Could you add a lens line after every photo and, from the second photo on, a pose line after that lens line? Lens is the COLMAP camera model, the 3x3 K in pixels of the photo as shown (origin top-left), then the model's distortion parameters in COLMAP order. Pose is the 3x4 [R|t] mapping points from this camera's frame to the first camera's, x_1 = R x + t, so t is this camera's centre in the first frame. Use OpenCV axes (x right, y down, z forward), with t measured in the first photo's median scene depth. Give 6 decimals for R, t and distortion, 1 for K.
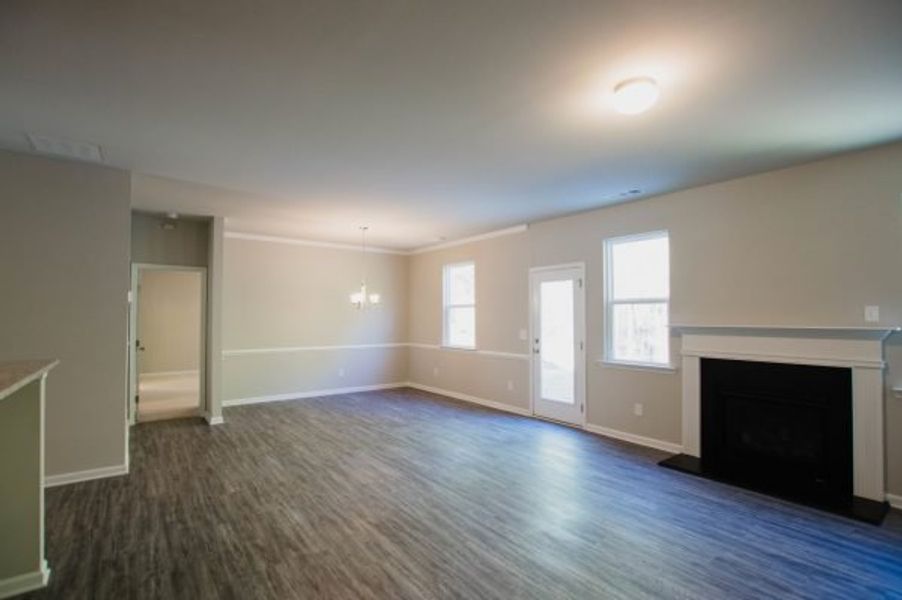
lens RADIAL K [[407.4, 0, 449.5], [0, 407.4, 304.6], [0, 0, 1]] dist [-0.022174, -0.000068]
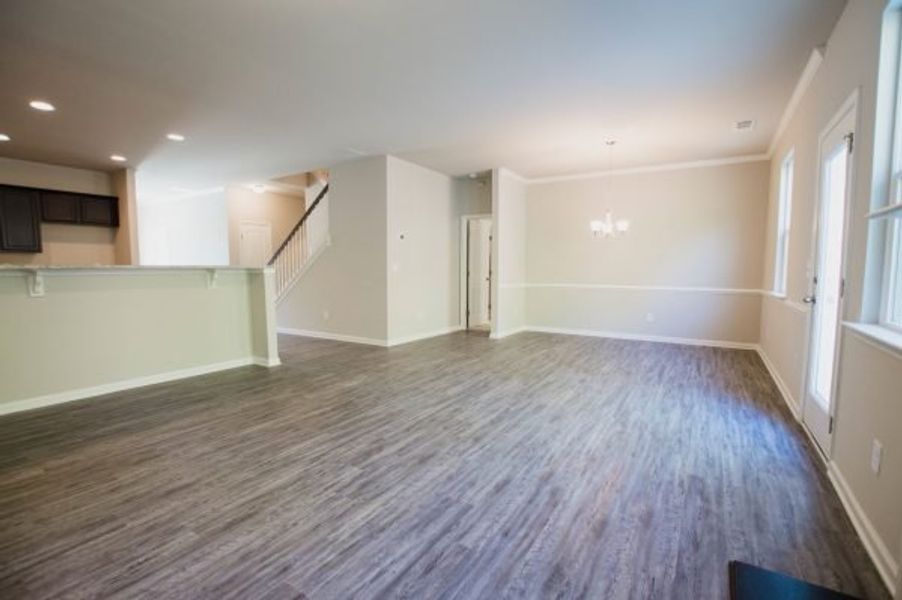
lens RADIAL K [[418.0, 0, 475.2], [0, 418.0, 302.4], [0, 0, 1]] dist [-0.023530, -0.000015]
pose [[0.373185, 0.072965, -0.924883, 0.965962], [0.027618, 0.995587, 0.089687, 0.106523], [0.927346, -0.059013, 0.369523, 0.764513]]
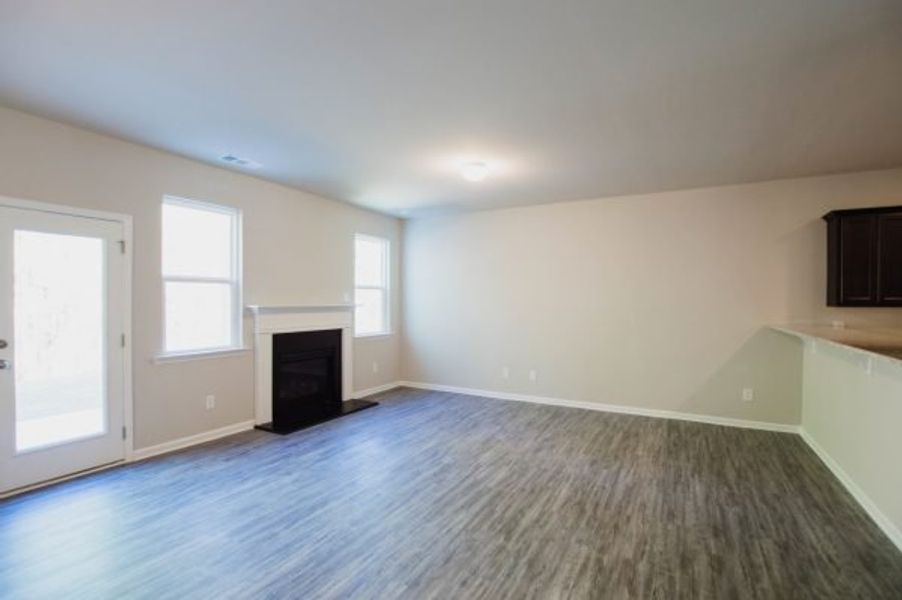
lens RADIAL K [[407.4, 0, 449.5], [0, 407.4, 304.6], [0, 0, 1]] dist [-0.022174, -0.000068]
pose [[-0.370172, -0.012325, 0.928881, -0.804189], [-0.033549, 0.999437, -0.000109, 0.039546], [-0.928357, -0.031203, -0.370377, 1.234541]]
